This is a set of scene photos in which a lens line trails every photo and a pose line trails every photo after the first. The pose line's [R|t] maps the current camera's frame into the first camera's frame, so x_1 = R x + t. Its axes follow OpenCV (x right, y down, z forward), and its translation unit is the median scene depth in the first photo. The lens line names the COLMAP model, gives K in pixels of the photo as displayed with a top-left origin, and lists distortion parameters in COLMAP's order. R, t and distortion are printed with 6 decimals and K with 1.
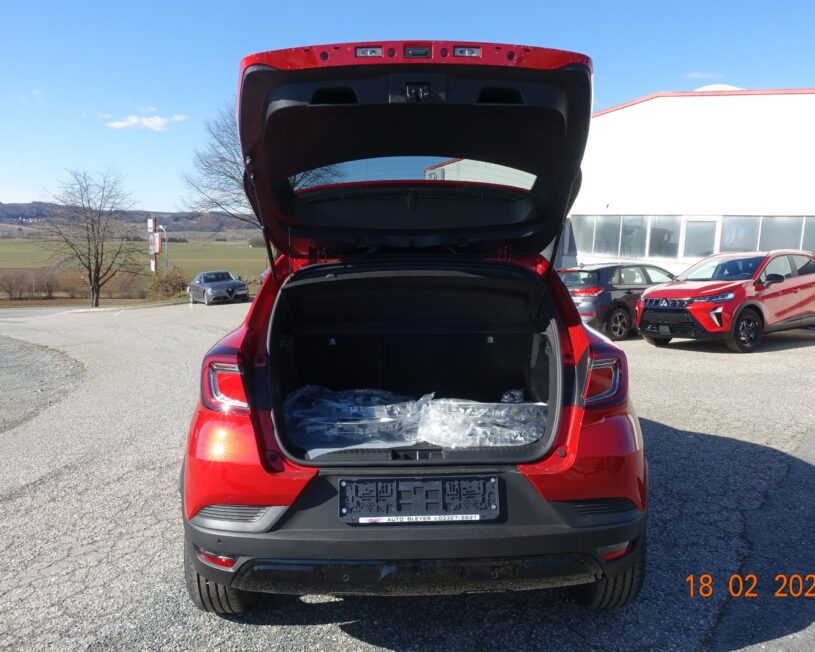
lens RADIAL K [[671.9, 0, 407.5], [0, 671.9, 326.0], [0, 0, 1]] dist [0.008385, -0.002907]
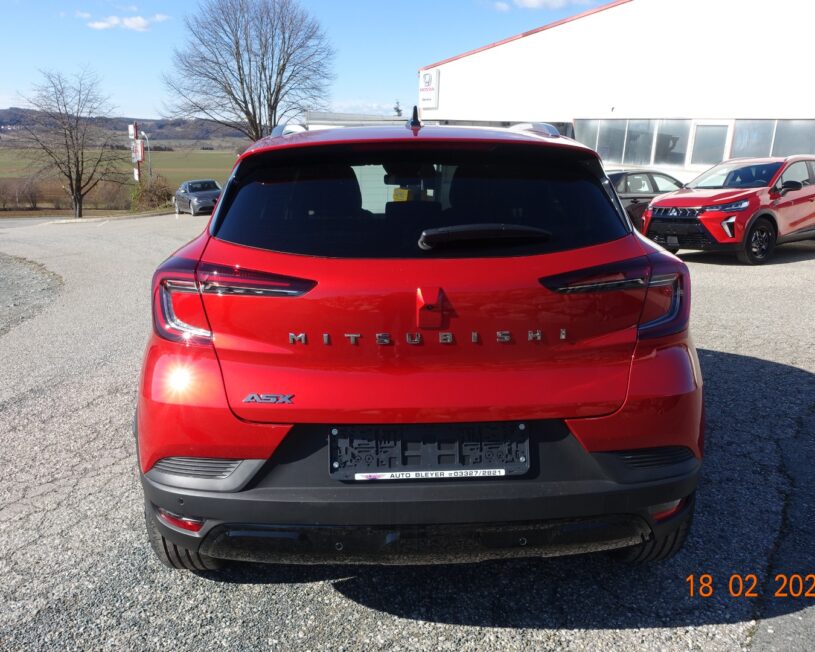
lens RADIAL K [[671.9, 0, 407.5], [0, 671.9, 326.0], [0, 0, 1]] dist [0.008385, -0.002907]
pose [[0.999930, -0.001409, 0.011737, -0.011352], [-0.000127, 0.991526, 0.129908, 0.004857], [-0.011820, -0.129901, 0.991457, 0.143440]]
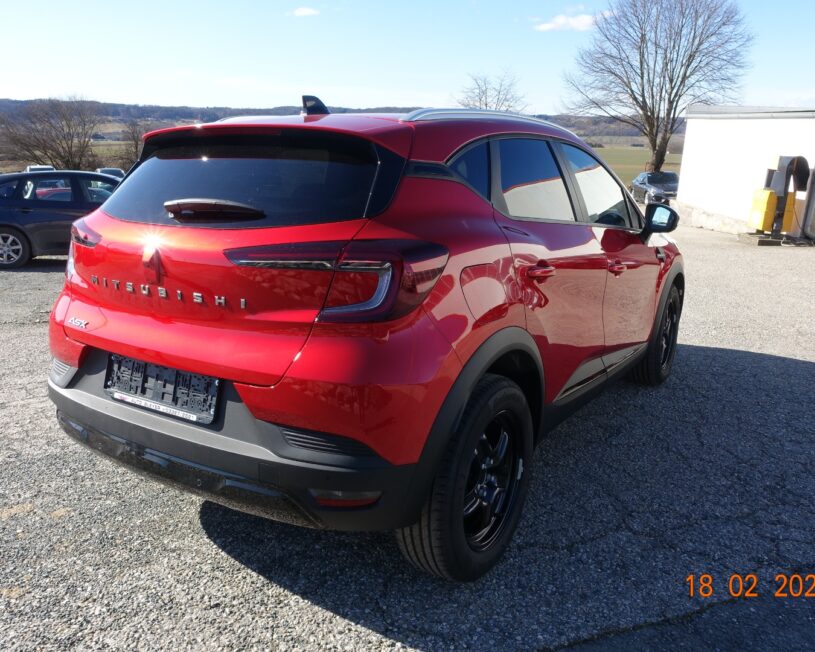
lens RADIAL K [[671.9, 0, 407.5], [0, 671.9, 326.0], [0, 0, 1]] dist [0.008385, -0.002907]
pose [[0.837440, 0.152928, -0.524696, 0.498000], [-0.080495, 0.984096, 0.158352, -0.002631], [0.540568, -0.090375, 0.836432, 0.253997]]
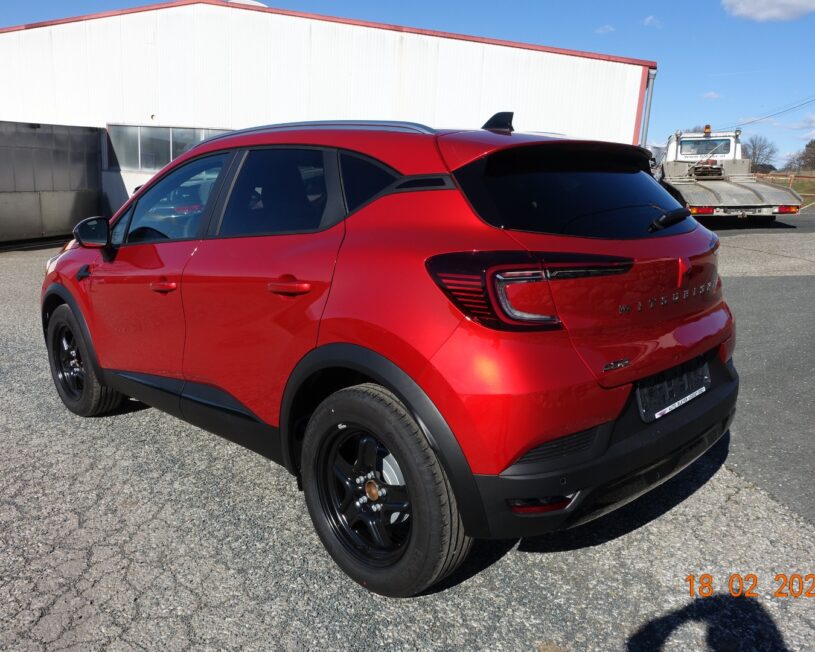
lens RADIAL K [[671.9, 0, 407.5], [0, 671.9, 326.0], [0, 0, 1]] dist [0.008385, -0.002907]
pose [[0.731467, -0.147358, 0.665764, -0.594449], [0.069444, 0.987392, 0.142250, -0.001338], [-0.678332, -0.057818, 0.732478, 0.335989]]
